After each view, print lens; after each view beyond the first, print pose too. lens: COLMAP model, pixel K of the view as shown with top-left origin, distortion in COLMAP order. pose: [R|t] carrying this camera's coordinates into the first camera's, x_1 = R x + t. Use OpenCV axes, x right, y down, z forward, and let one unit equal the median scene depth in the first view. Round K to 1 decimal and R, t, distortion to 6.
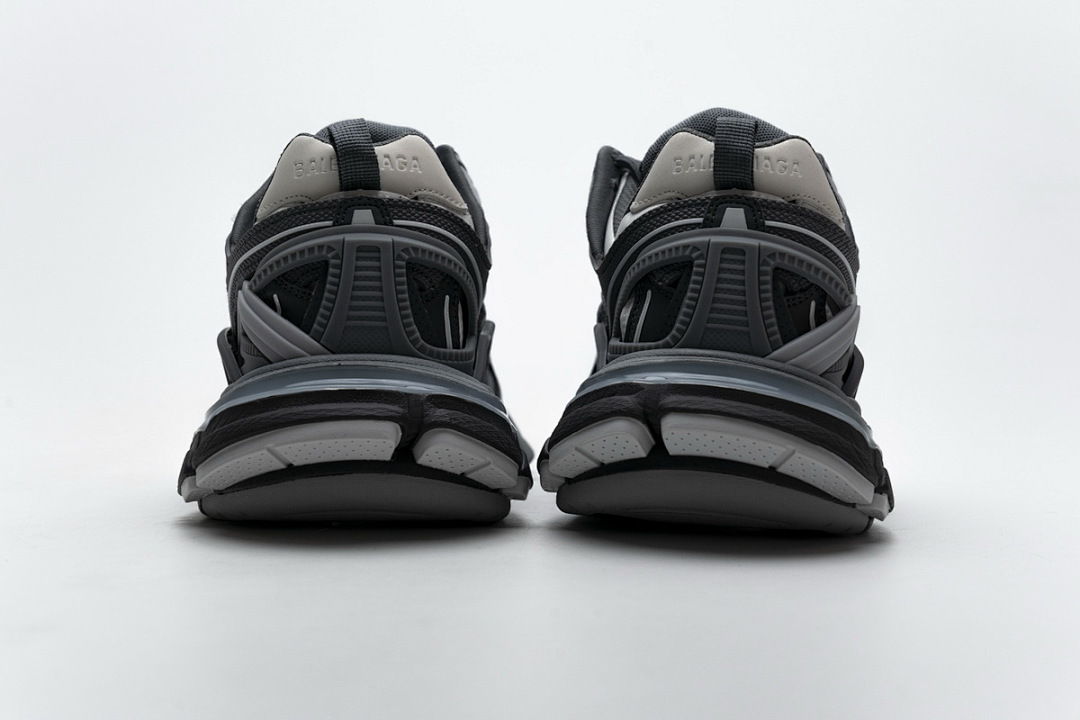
lens RADIAL K [[2196.3, 0, 540.4], [0, 2196.3, 357.6], [0, 0, 1]] dist [0.037788, 0.000000]
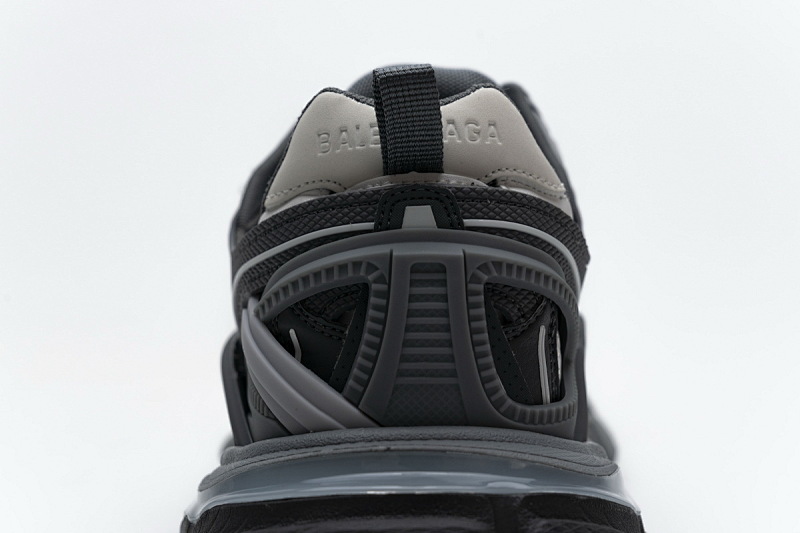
lens RADIAL K [[1626.9, 0, 400.5], [0, 1626.9, 268.3], [0, 0, 1]] dist [0.037788, 0.000000]
pose [[0.997392, -0.009231, -0.071579, -0.050531], [0.013018, 0.998530, 0.052624, -0.074060], [0.070988, -0.053418, 0.996046, 0.499366]]
